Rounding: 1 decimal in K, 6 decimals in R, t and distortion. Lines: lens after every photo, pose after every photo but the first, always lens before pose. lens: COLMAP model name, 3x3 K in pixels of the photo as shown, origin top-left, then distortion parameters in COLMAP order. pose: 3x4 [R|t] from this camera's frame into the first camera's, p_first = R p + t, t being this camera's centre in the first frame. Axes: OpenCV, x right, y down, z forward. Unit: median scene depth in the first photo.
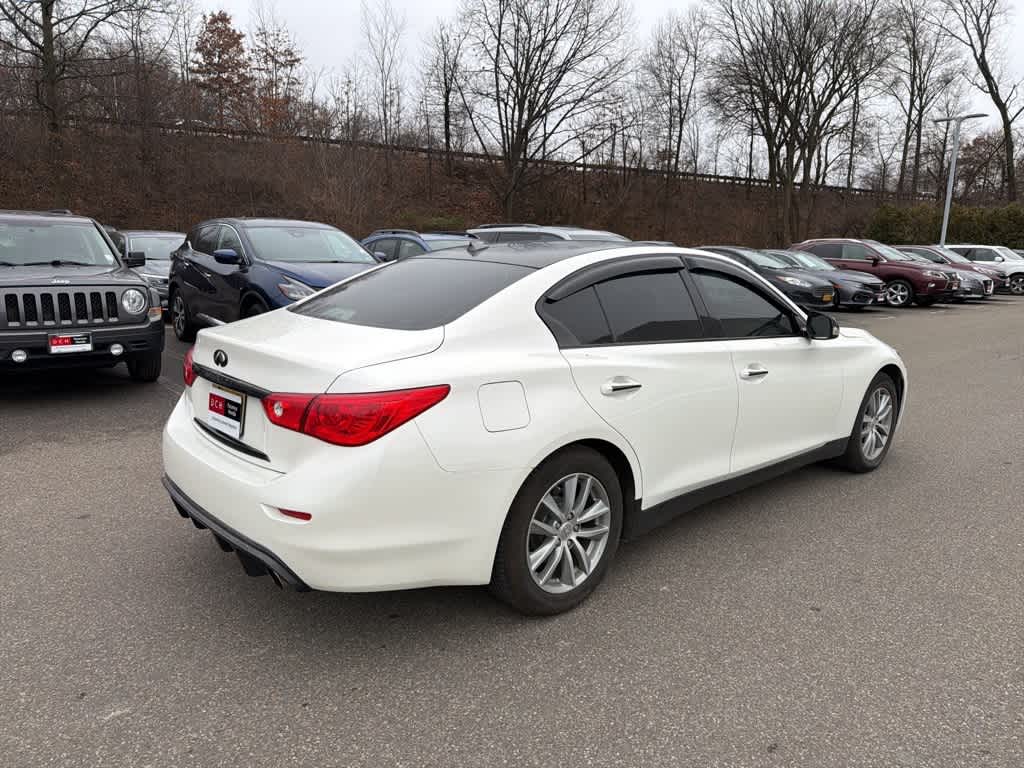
lens RADIAL K [[722.9, 0, 506.5], [0, 722.9, 376.7], [0, 0, 1]] dist [0.025075, -0.034505]
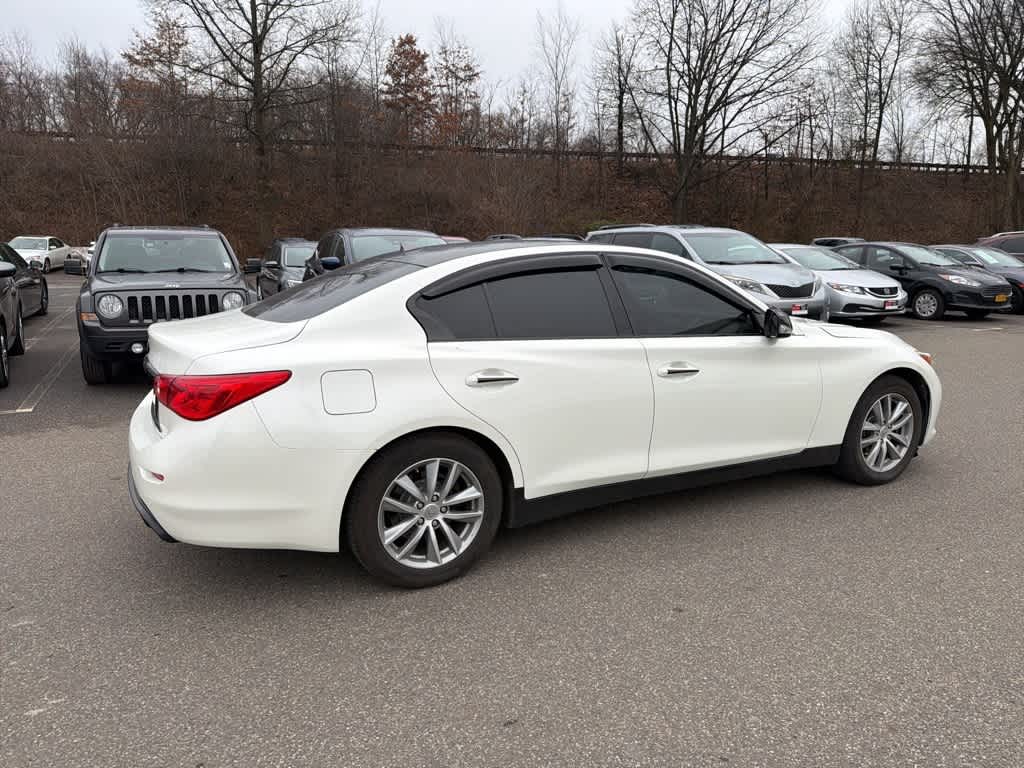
lens RADIAL K [[722.9, 0, 506.1], [0, 722.9, 380.7], [0, 0, 1]] dist [0.025075, -0.034505]
pose [[0.967462, 0.024371, -0.251840, 0.064630], [-0.024237, 0.999700, 0.003636, 0.001748], [0.251853, 0.002586, 0.967762, -0.001363]]
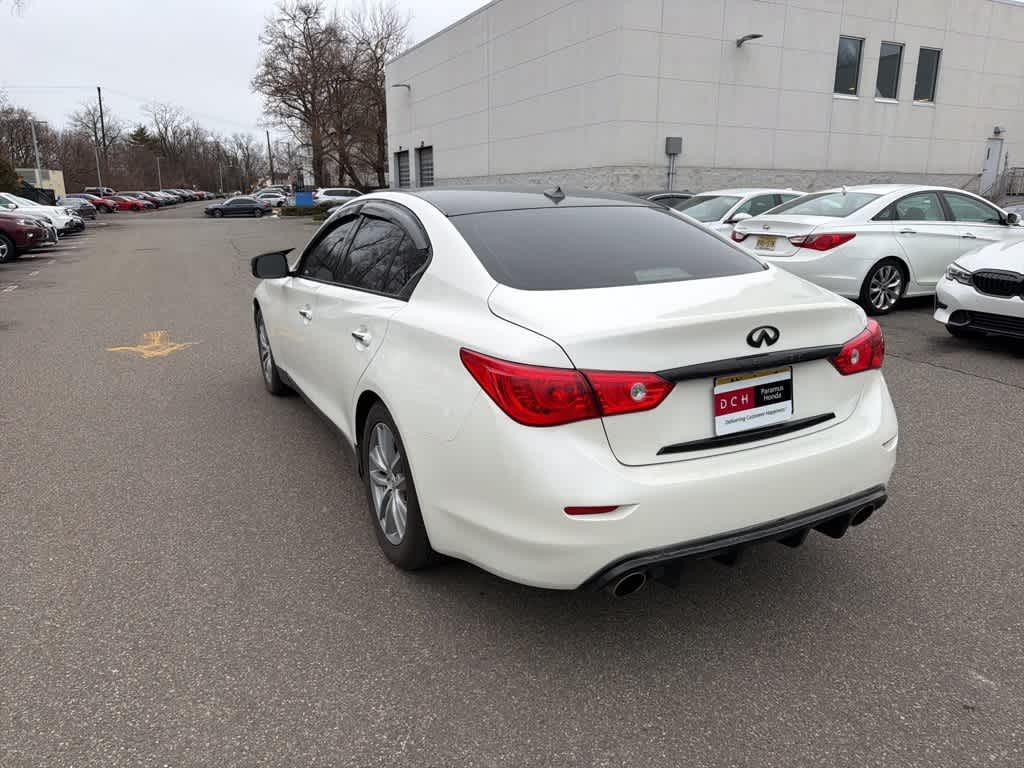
lens RADIAL K [[722.9, 0, 504.9], [0, 722.9, 382.3], [0, 0, 1]] dist [0.025075, -0.034505]
pose [[0.253130, -0.266473, 0.930009, -0.166343], [0.193471, 0.955841, 0.221215, -0.028508], [-0.947889, 0.123933, 0.293507, 0.141332]]
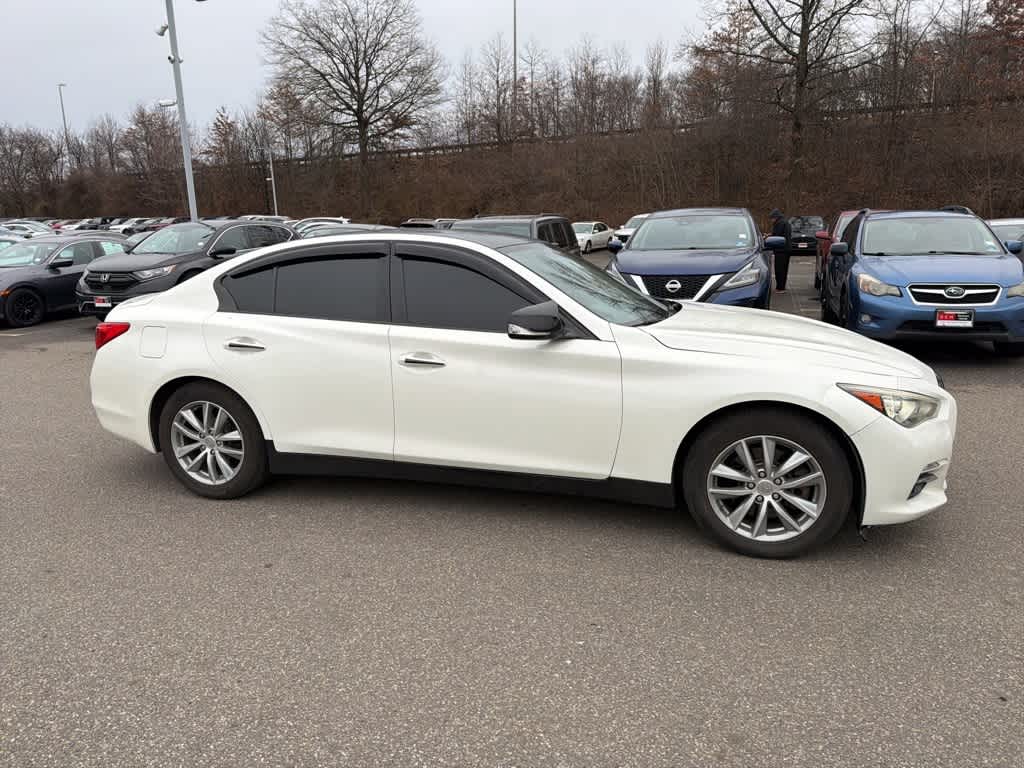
lens RADIAL K [[722.9, 0, 505.4], [0, 722.9, 389.0], [0, 0, 1]] dist [0.025075, -0.034505]
pose [[0.511858, 0.153437, -0.845257, 0.219959], [-0.125466, 0.986722, 0.103139, -0.014996], [0.849859, 0.053258, 0.524312, 0.105416]]
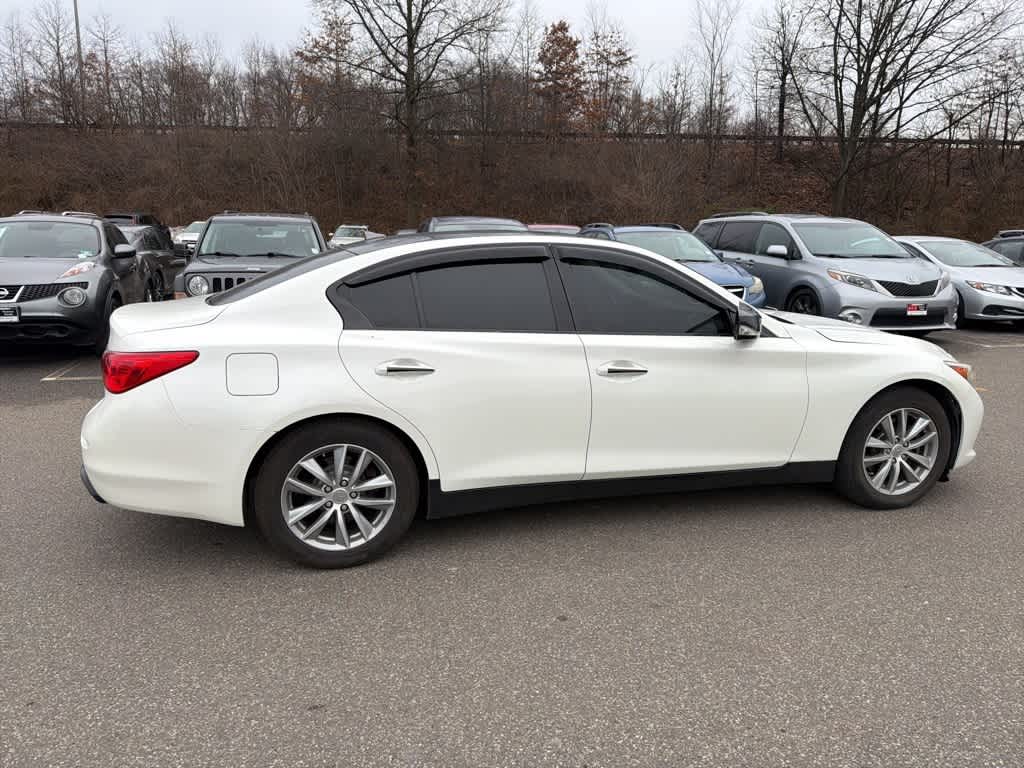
lens RADIAL K [[722.9, 0, 506.8], [0, 722.9, 380.4], [0, 0, 1]] dist [0.025075, -0.034505]
pose [[0.892990, 0.077621, -0.443332, 0.110849], [-0.072156, 0.996965, 0.029212, -0.001597], [0.444254, 0.005903, 0.895881, 0.018184]]
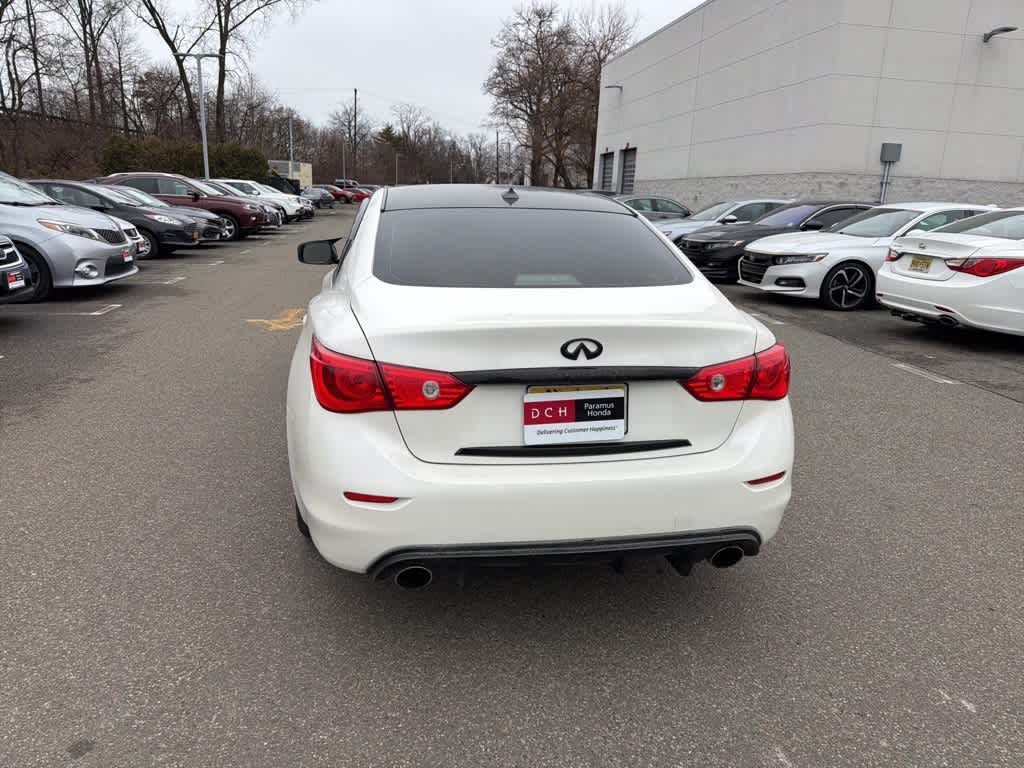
lens RADIAL K [[722.9, 0, 505.5], [0, 722.9, 388.9], [0, 0, 1]] dist [0.025075, -0.034505]
pose [[0.523648, -0.228763, 0.820646, -0.146173], [0.141946, 0.973237, 0.180725, -0.018252], [-0.840026, 0.021851, 0.542106, 0.088539]]
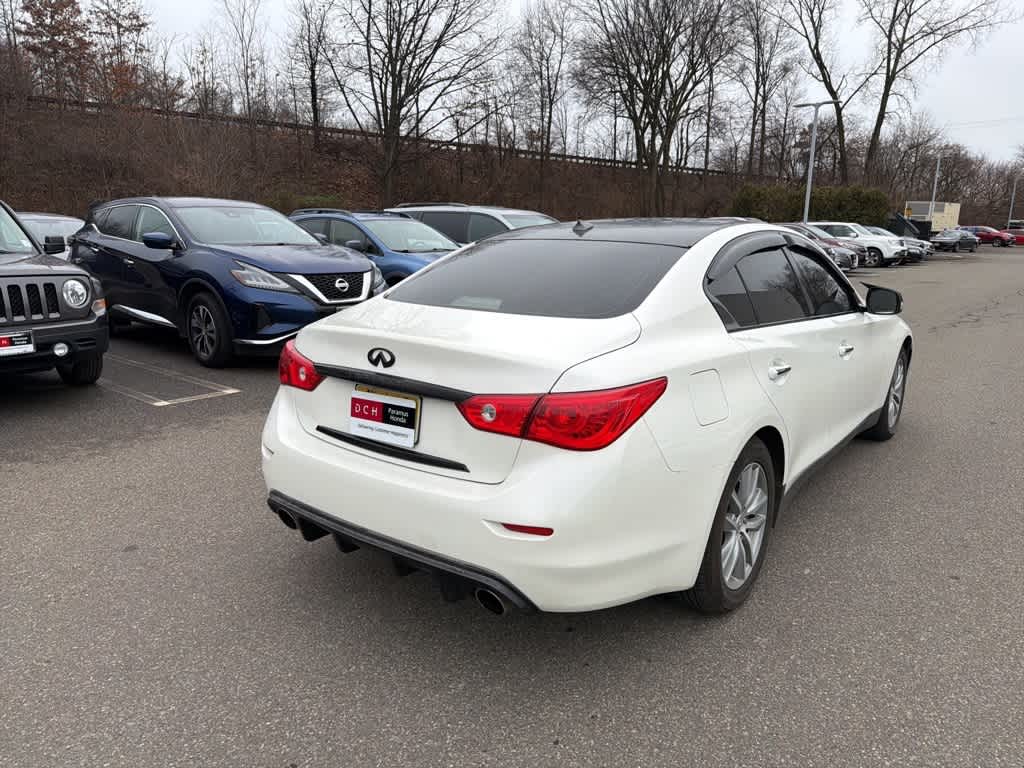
lens RADIAL K [[722.9, 0, 508.0], [0, 722.9, 376.5], [0, 0, 1]] dist [0.025075, -0.034505]
pose [[0.982322, -0.045461, 0.181593, -0.054676], [0.040718, 0.998727, 0.029762, -0.003007], [-0.182715, -0.021841, 0.982923, 0.016319]]
